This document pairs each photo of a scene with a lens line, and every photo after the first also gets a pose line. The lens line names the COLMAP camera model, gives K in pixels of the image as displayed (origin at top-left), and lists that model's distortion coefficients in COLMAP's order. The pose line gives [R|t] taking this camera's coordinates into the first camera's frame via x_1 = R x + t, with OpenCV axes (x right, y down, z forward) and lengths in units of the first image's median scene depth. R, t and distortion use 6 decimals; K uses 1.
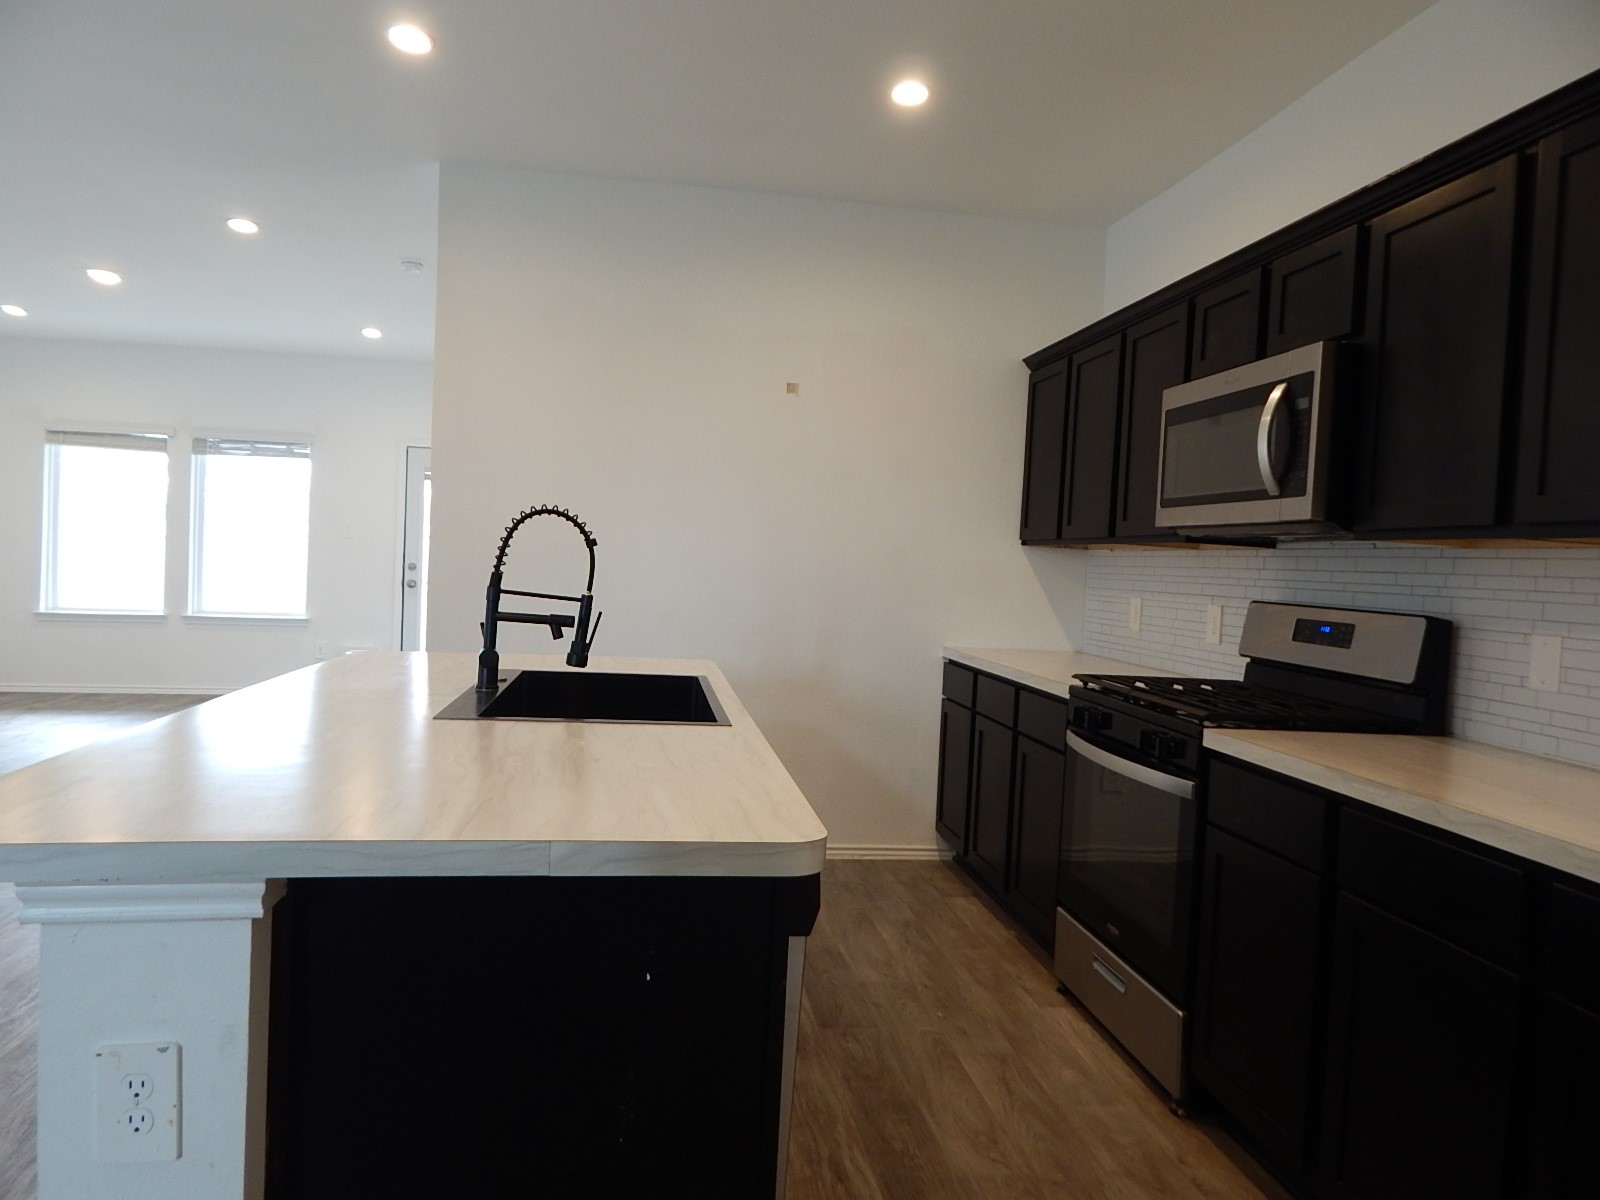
lens RADIAL K [[1049.6, 0, 808.7], [0, 1049.6, 602.5], [0, 0, 1]] dist [0.005388, -0.009233]
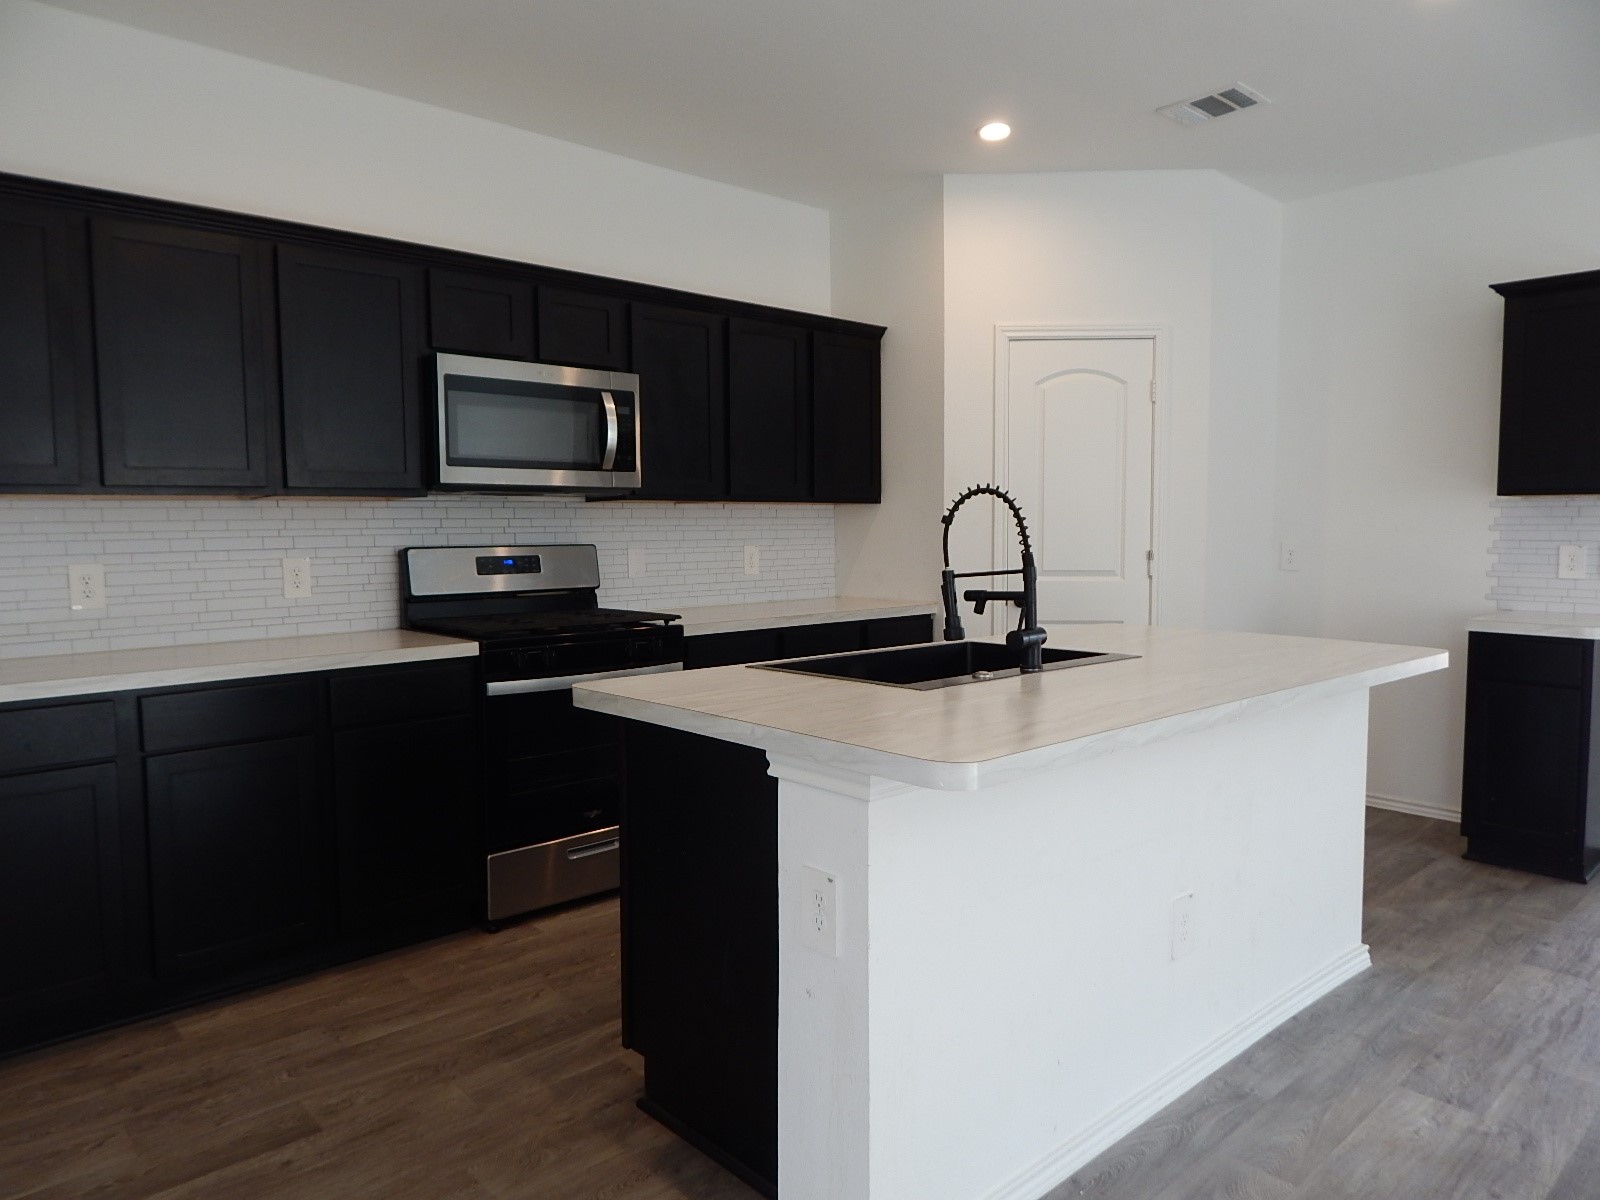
lens RADIAL K [[1049.6, 0, 792.4], [0, 1049.6, 601.6], [0, 0, 1]] dist [0.005388, -0.009233]
pose [[-0.544359, -0.105825, 0.832150, -0.869341], [0.016293, 0.990490, 0.136619, -0.106820], [-0.838694, 0.087928, -0.537458, 1.477102]]
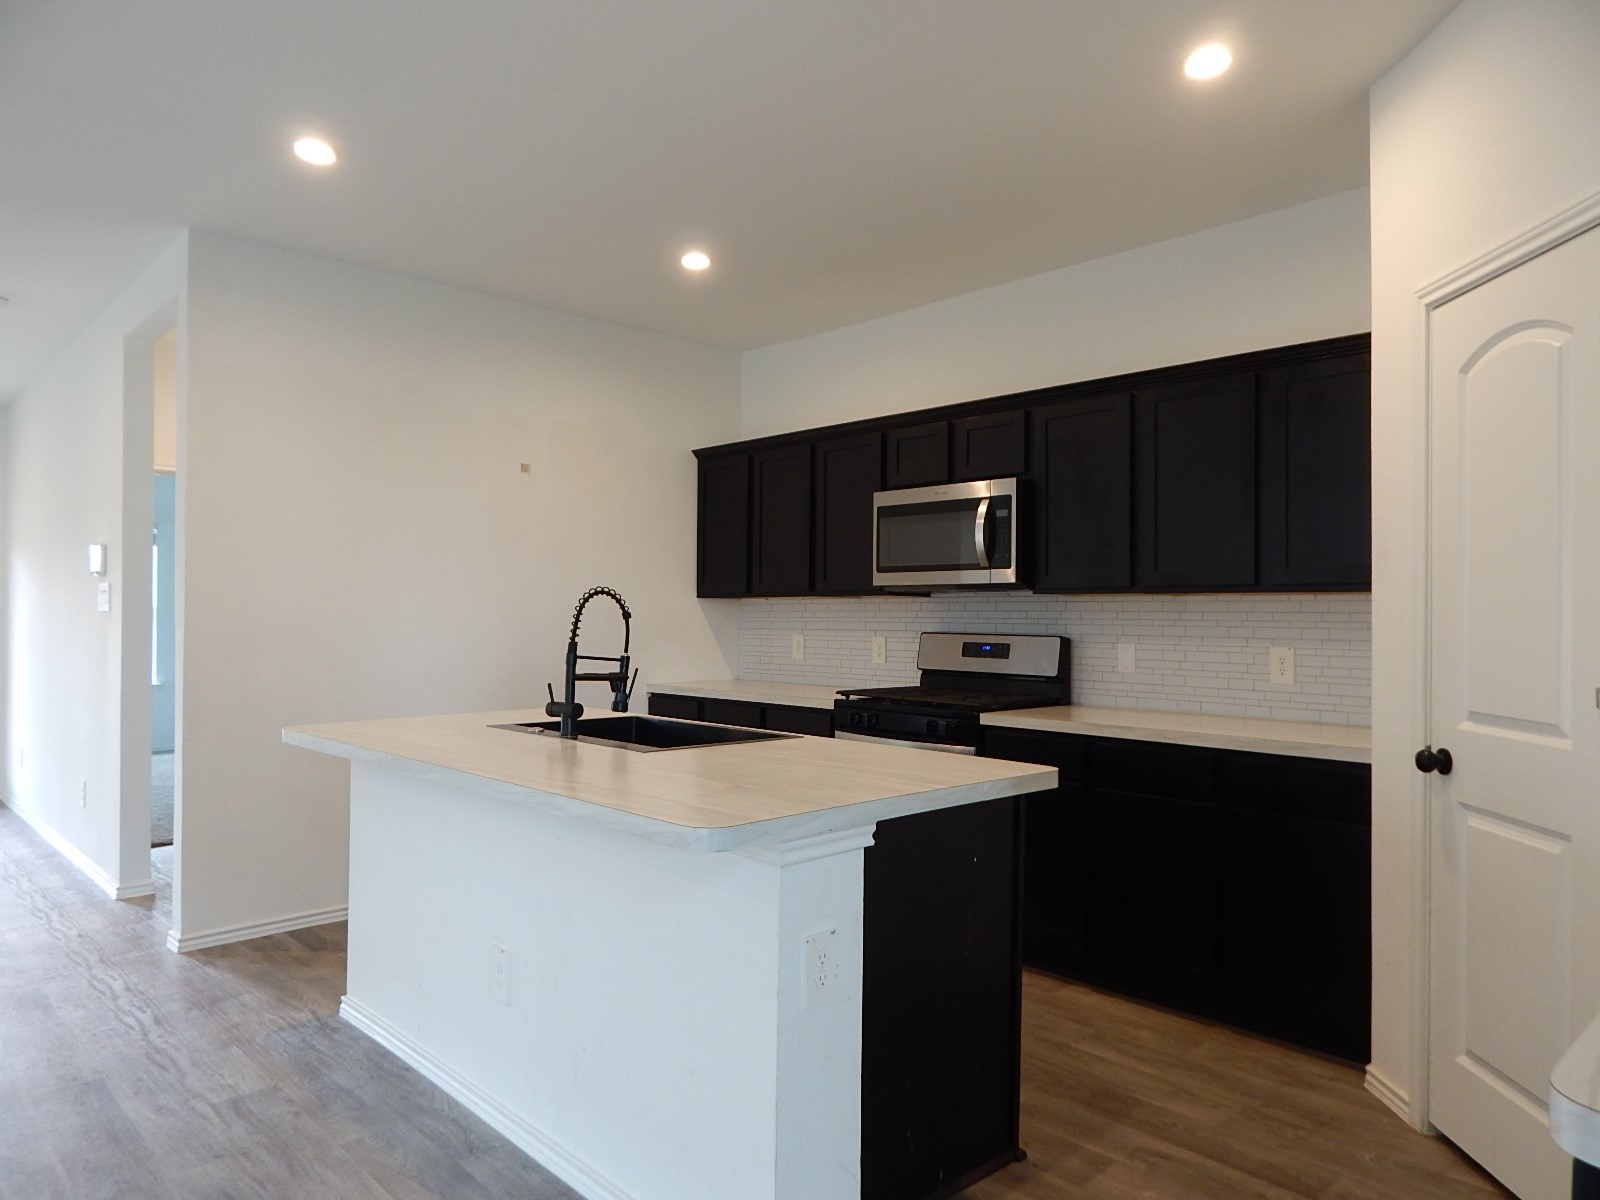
lens RADIAL K [[1049.6, 0, 806.3], [0, 1049.6, 602.6], [0, 0, 1]] dist [0.005388, -0.009233]
pose [[0.818108, -0.037274, 0.573855, -0.673290], [0.057322, 0.998213, -0.016884, -0.033492], [-0.572201, 0.046707, 0.818783, -0.162482]]
